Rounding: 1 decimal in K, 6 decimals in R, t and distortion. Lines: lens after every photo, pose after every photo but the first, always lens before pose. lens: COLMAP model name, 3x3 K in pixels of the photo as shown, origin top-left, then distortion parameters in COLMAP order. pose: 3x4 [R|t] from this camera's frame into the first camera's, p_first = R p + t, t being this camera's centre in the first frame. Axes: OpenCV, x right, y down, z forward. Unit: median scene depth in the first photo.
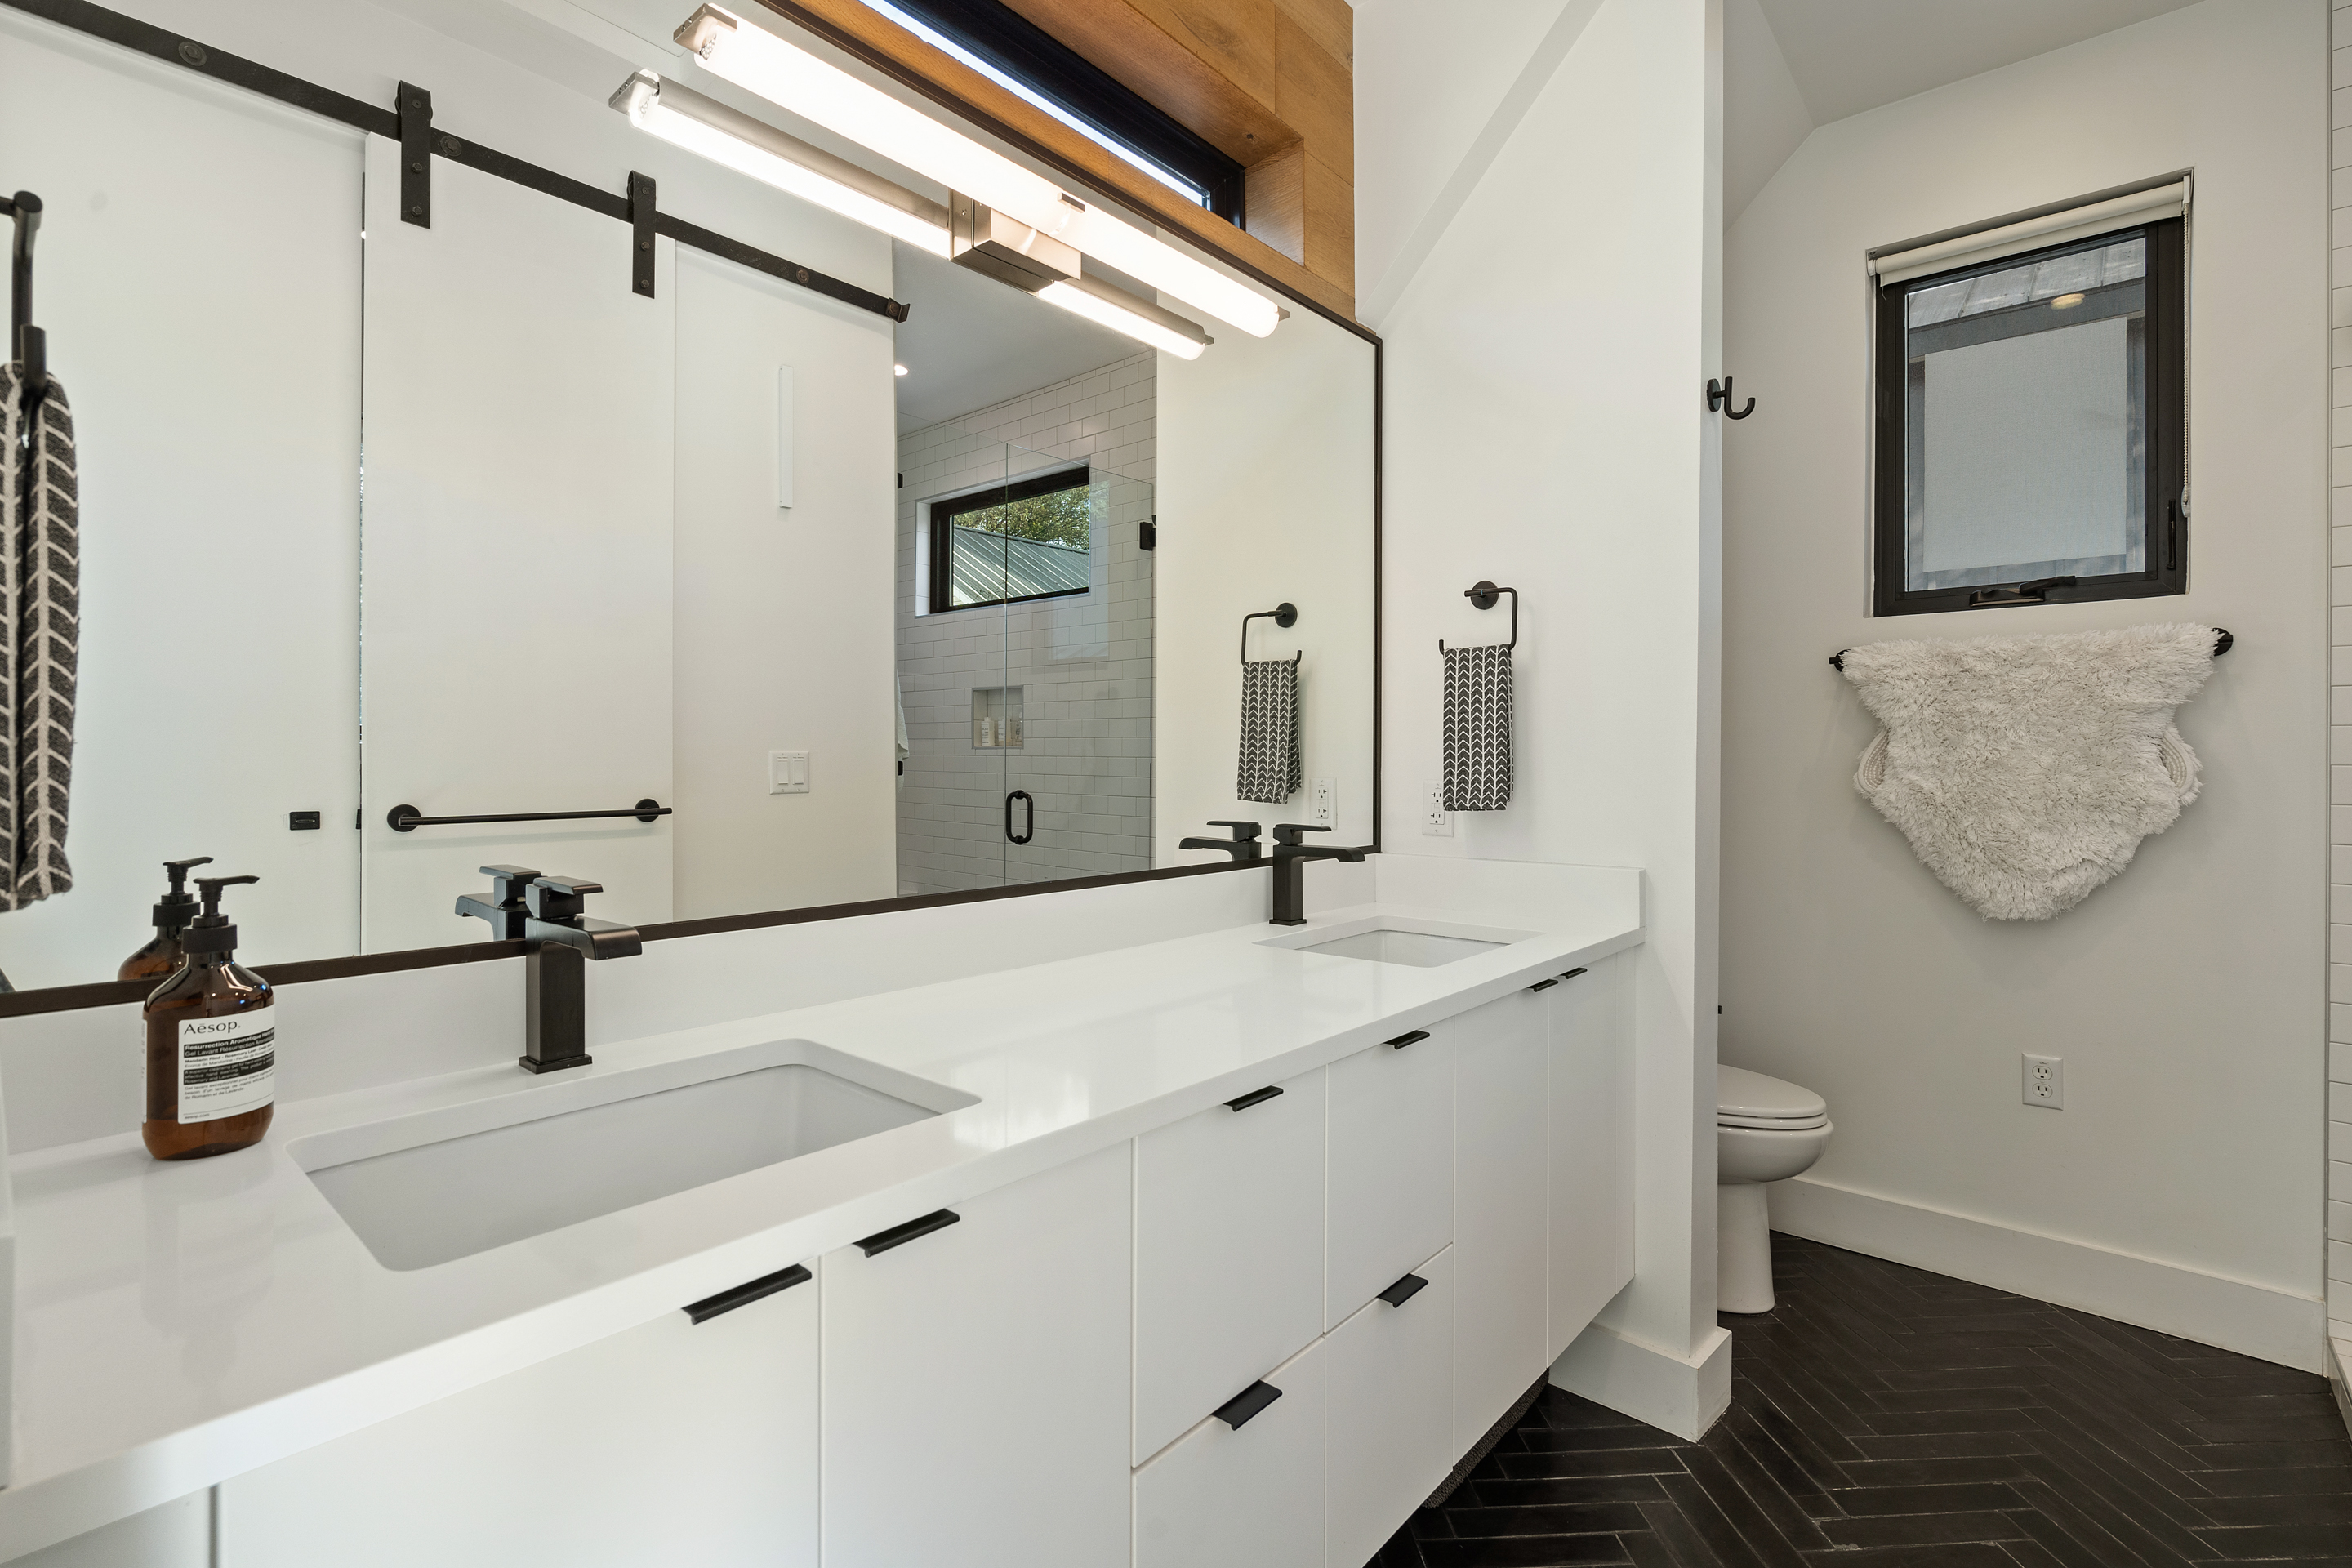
lens RADIAL K [[1078.8, 0, 1180.4], [0, 1078.8, 750.6], [0, 0, 1]] dist [-0.000956, 0.000744]
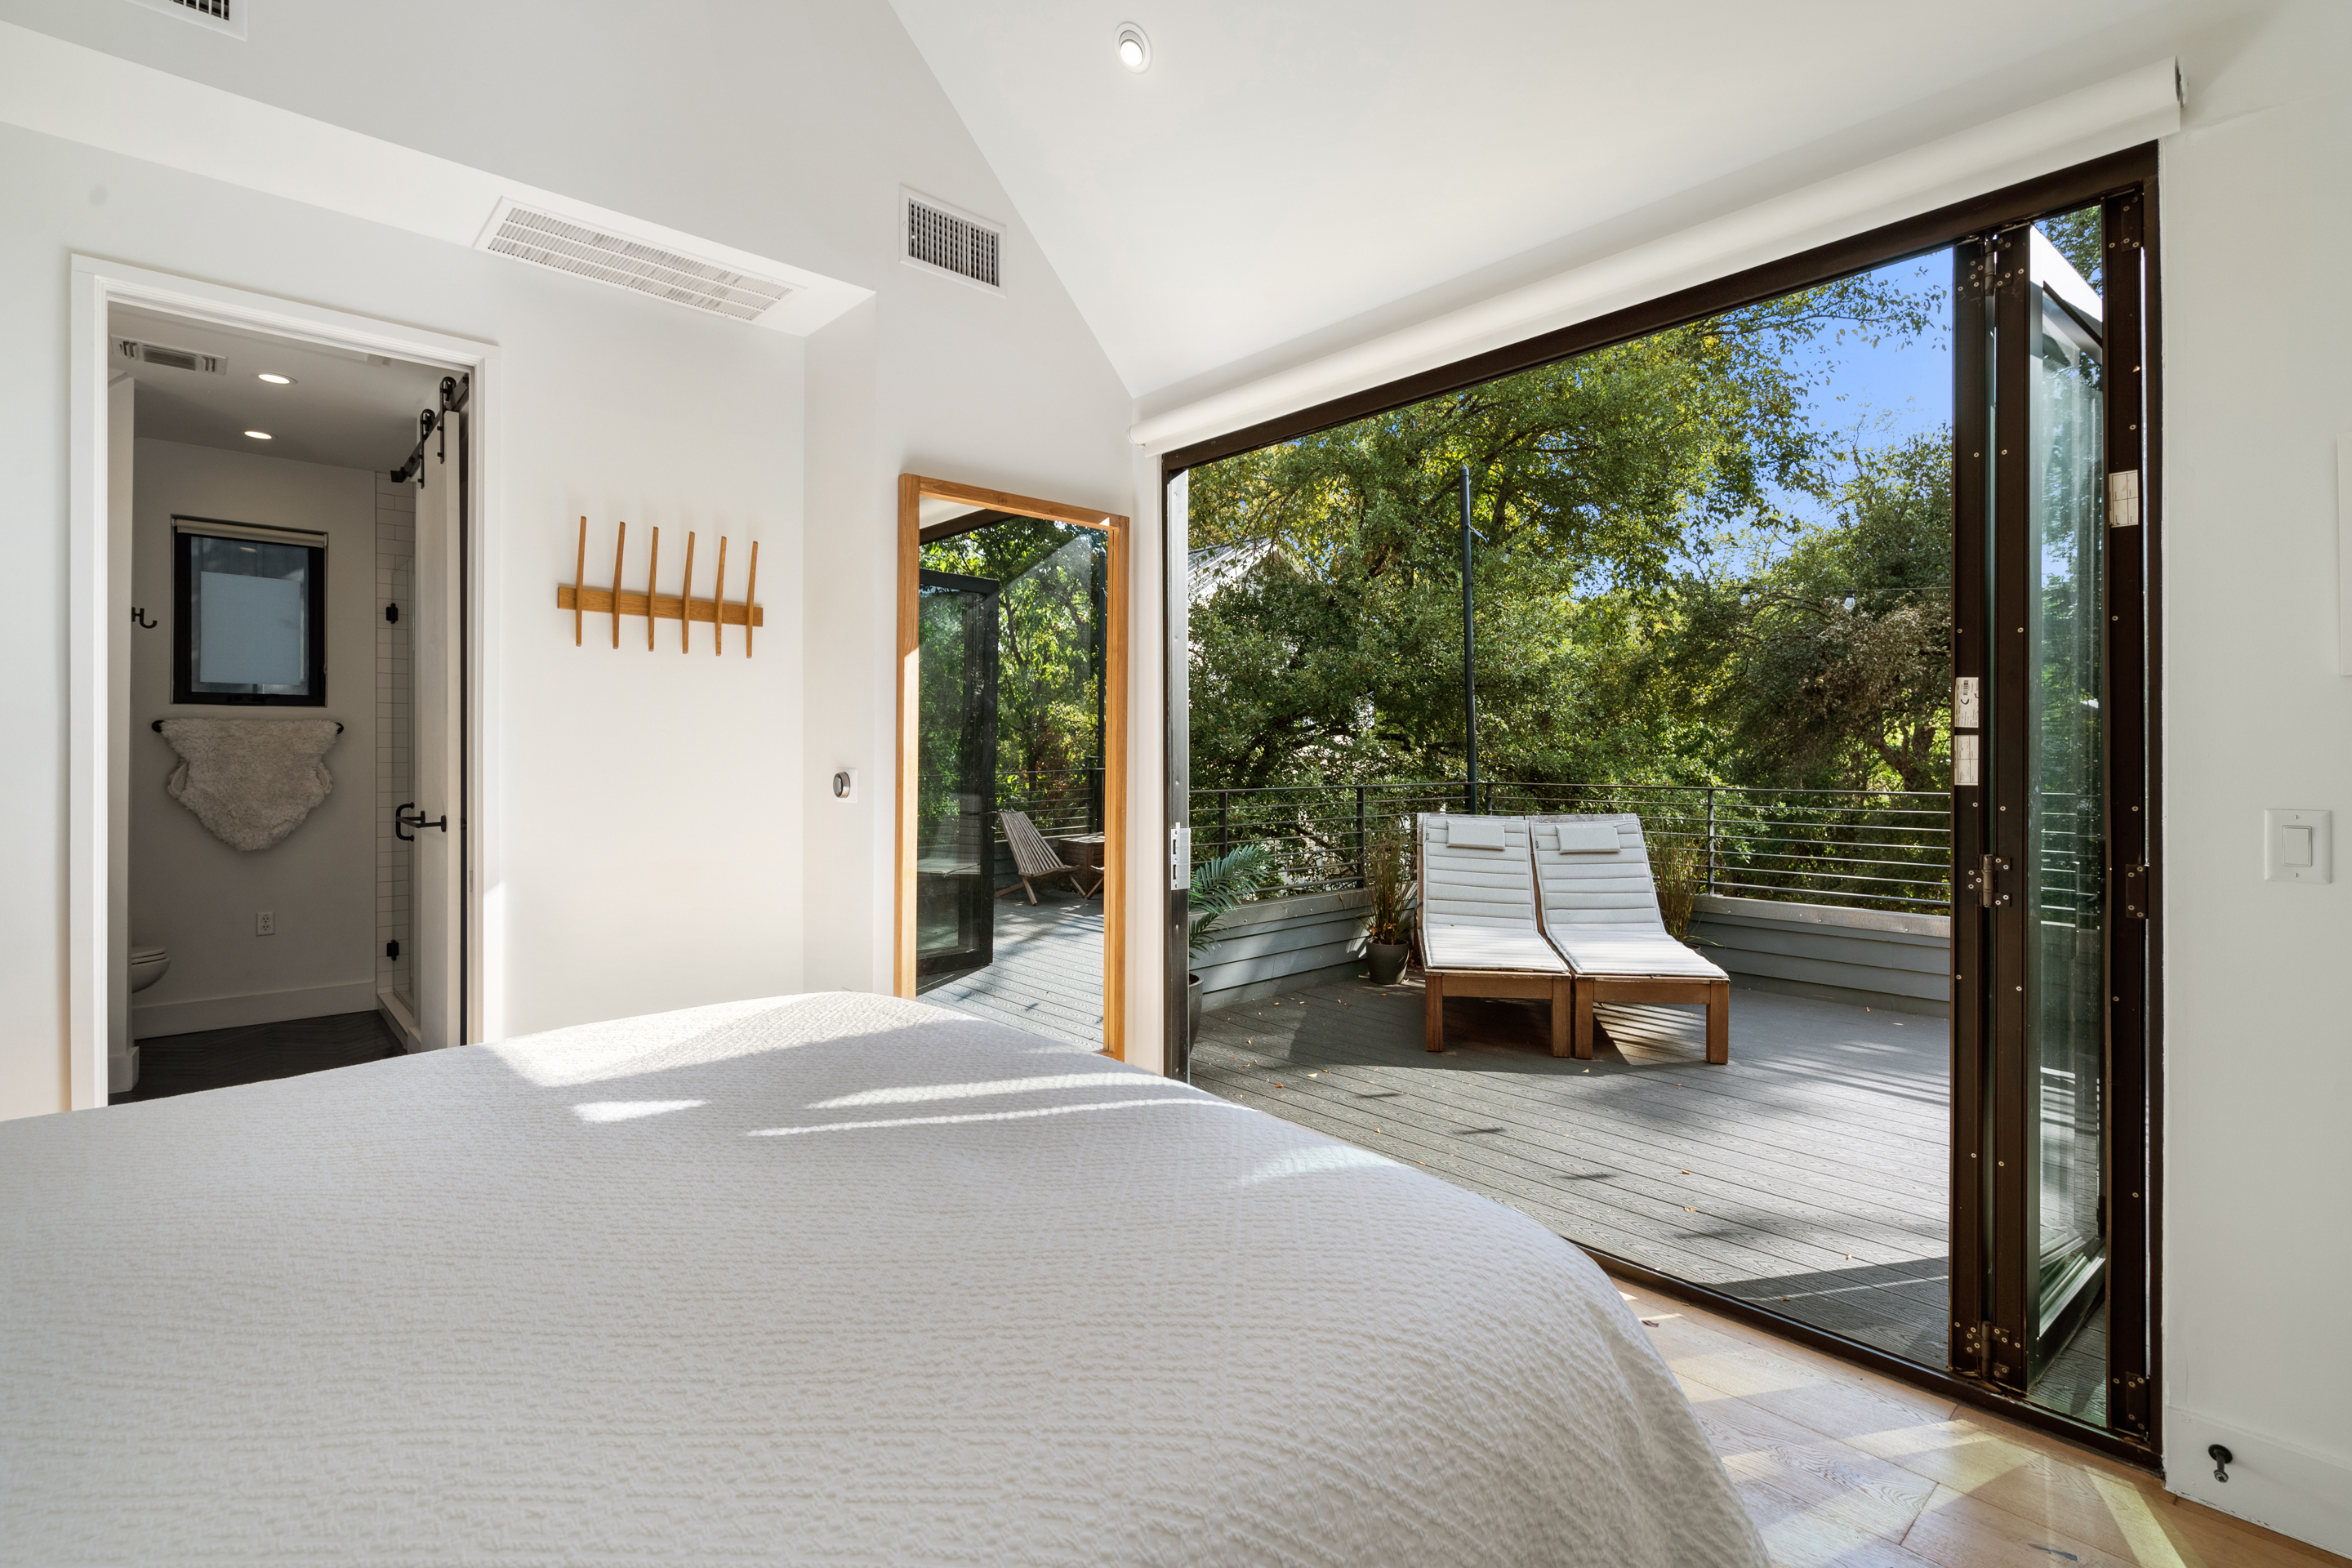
lens RADIAL K [[1078.8, 0, 1176.1], [0, 1078.8, 766.3], [0, 0, 1]] dist [-0.000956, 0.000744]
pose [[0.117134, -0.010241, 0.993063, -1.185343], [0.000014, 0.999947, 0.010311, -0.035907], [-0.993116, -0.001194, 0.117128, -1.120131]]
